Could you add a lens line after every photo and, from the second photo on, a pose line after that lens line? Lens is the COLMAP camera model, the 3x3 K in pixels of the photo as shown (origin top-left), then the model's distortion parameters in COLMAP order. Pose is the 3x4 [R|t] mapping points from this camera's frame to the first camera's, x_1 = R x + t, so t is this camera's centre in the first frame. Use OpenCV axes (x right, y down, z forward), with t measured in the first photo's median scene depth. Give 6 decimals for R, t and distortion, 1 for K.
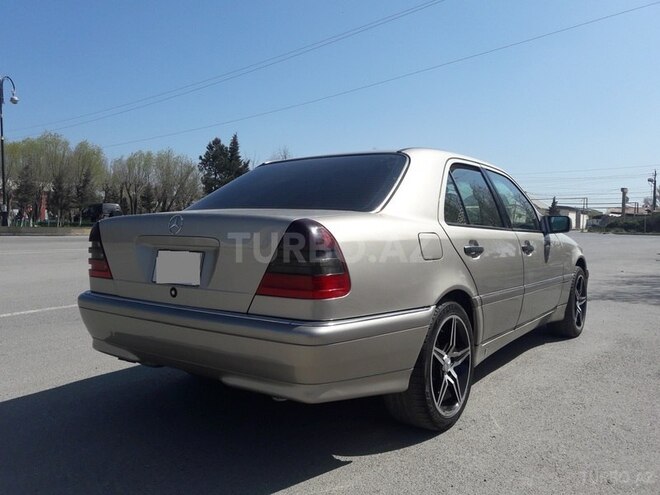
lens RADIAL K [[539.4, 0, 330.0], [0, 539.4, 247.5], [0, 0, 1]] dist [-0.008993, -0.004570]
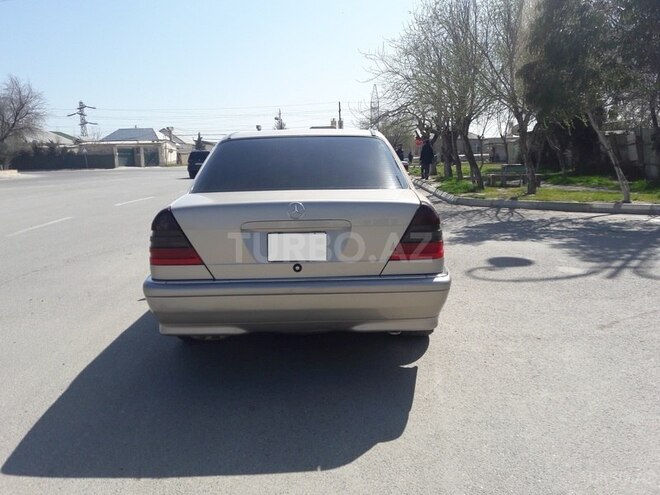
lens RADIAL K [[539.4, 0, 330.0], [0, 539.4, 247.5], [0, 0, 1]] dist [-0.008993, -0.004570]
pose [[0.794094, -0.114535, 0.596906, -0.894647], [0.041515, 0.990012, 0.134734, -0.112816], [-0.606375, -0.082211, 0.790917, 0.020676]]
